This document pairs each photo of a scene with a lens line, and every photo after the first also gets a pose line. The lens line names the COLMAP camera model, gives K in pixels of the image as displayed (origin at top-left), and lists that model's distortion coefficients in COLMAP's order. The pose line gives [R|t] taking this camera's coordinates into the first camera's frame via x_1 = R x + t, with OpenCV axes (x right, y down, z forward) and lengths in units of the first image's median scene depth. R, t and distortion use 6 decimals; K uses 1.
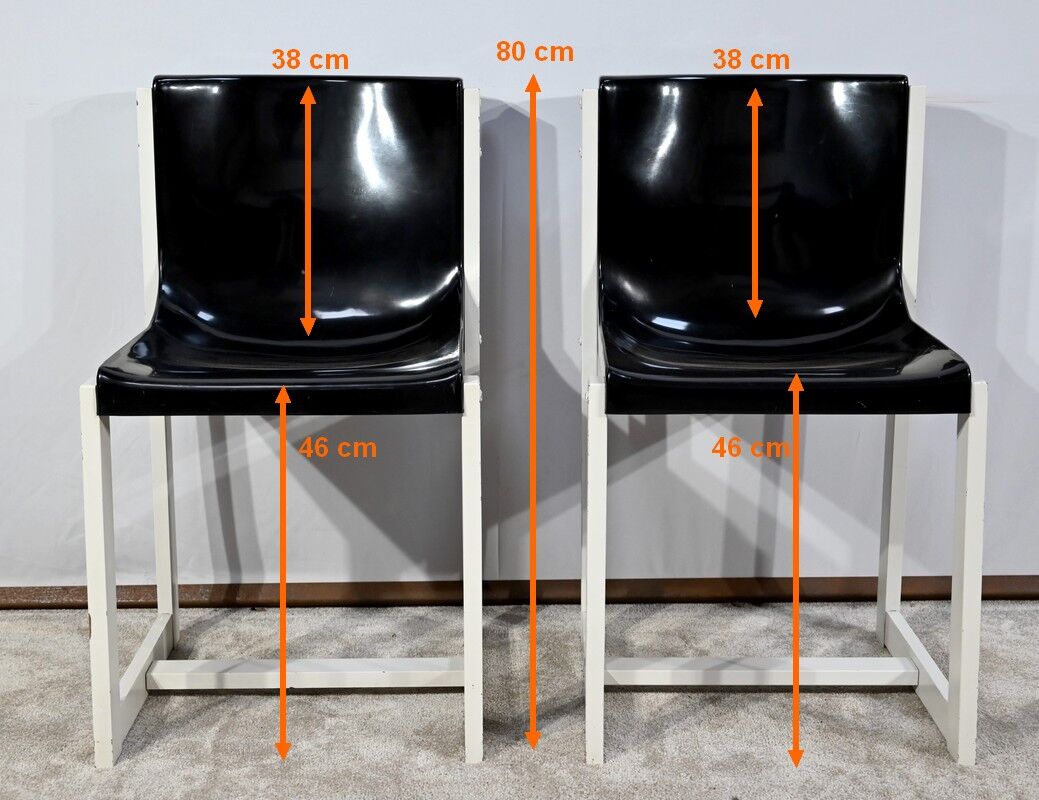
lens RADIAL K [[1706.1, 0, 518.3], [0, 1706.1, 389.8], [0, 0, 1]] dist [0.018526, 0.000000]
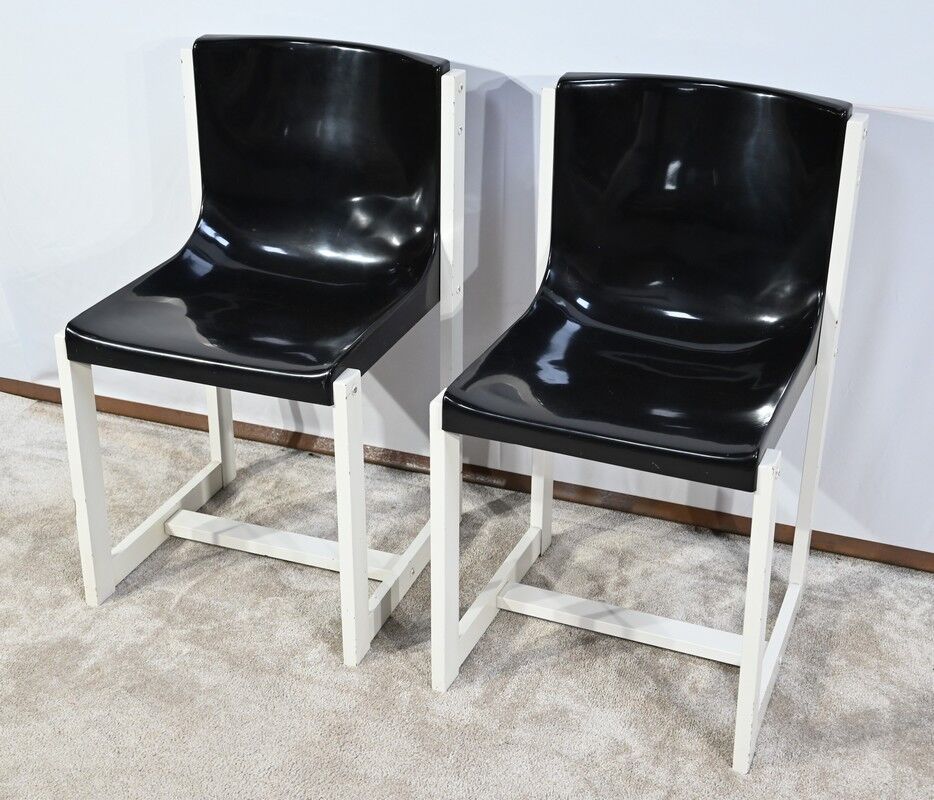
lens RADIAL K [[1478.9, 0, 471.0], [0, 1478.9, 396.5], [0, 0, 1]] dist [0.021334, 0.000000]
pose [[0.928913, 0.172356, -0.327740, 0.335149], [-0.084432, 0.960342, 0.265733, -0.233422], [0.360543, -0.219171, 0.906627, 0.096407]]
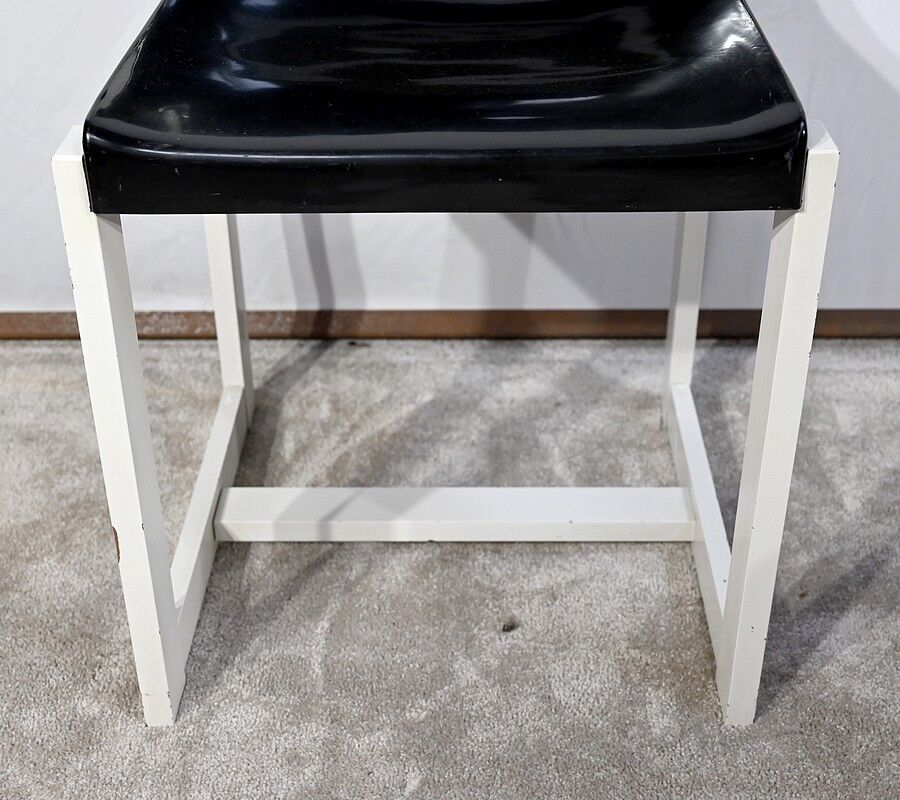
lens RADIAL K [[1401.7, 0, 448.3], [0, 1401.7, 405.3], [0, 0, 1]] dist [-0.003753, 0.000000]
pose [[0.999120, 0.012890, -0.039922, -0.103235], [0.002686, 0.930013, 0.367516, -0.074063], [0.041865, -0.367300, 0.929160, 0.503370]]
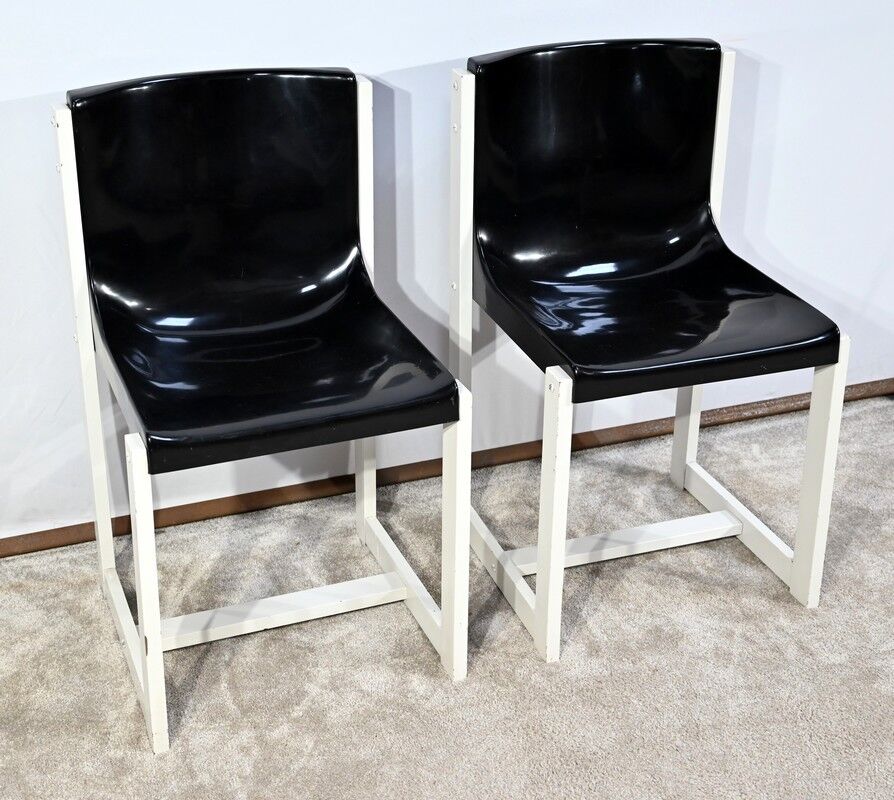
lens RADIAL K [[1502.2, 0, 440.8], [0, 1502.2, 392.5], [0, 0, 1]] dist [0.021057, 0.000000]
pose [[0.938748, -0.144641, 0.312780, -0.311327], [0.060803, 0.962931, 0.262806, -0.236395], [-0.339198, -0.227691, 0.912744, 0.065007]]
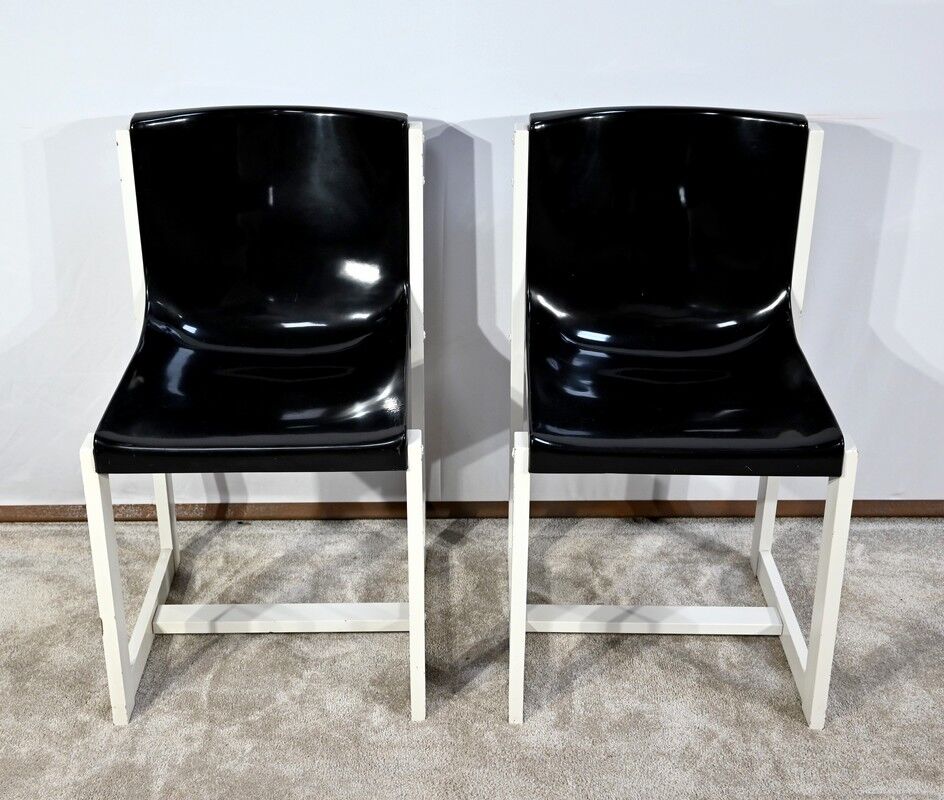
lens RADIAL K [[1369.8, 0, 453.1], [0, 1369.8, 408.0], [0, 0, 1]] dist [0.019053, 0.000000]
pose [[0.999942, 0.004944, -0.009598, 0.006888], [-0.002279, 0.965625, 0.259927, -0.234401], [0.010553, -0.259890, 0.965580, 0.088320]]
